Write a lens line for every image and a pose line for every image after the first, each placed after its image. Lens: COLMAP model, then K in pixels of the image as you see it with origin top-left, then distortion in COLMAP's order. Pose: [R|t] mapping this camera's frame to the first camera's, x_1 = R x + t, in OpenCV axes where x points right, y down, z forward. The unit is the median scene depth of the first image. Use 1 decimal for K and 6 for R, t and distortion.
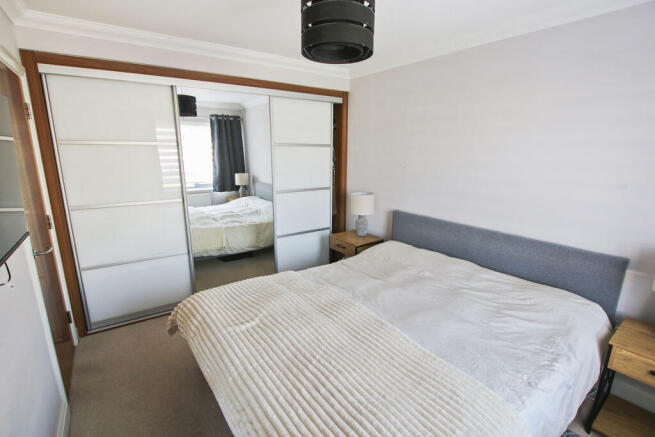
lens RADIAL K [[305.4, 0, 327.4], [0, 305.4, 220.8], [0, 0, 1]] dist [-0.019162, -0.000839]
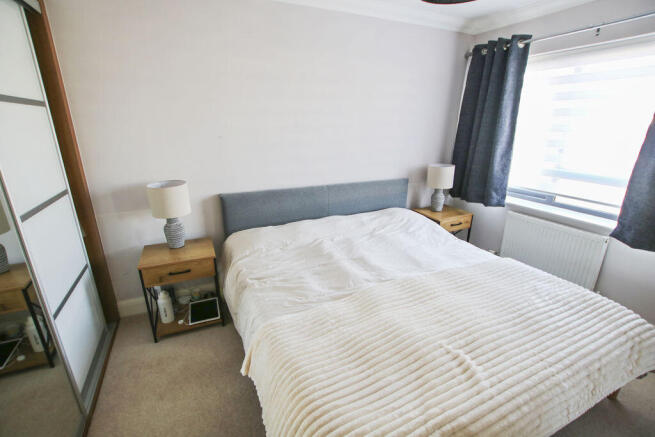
lens RADIAL K [[305.4, 0, 326.8], [0, 305.4, 219.3], [0, 0, 1]] dist [-0.019162, -0.000839]
pose [[0.206073, -0.308699, 0.928568, -0.738801], [0.223649, 0.938677, 0.262426, -0.195105], [-0.952636, 0.153595, 0.262476, 0.902354]]
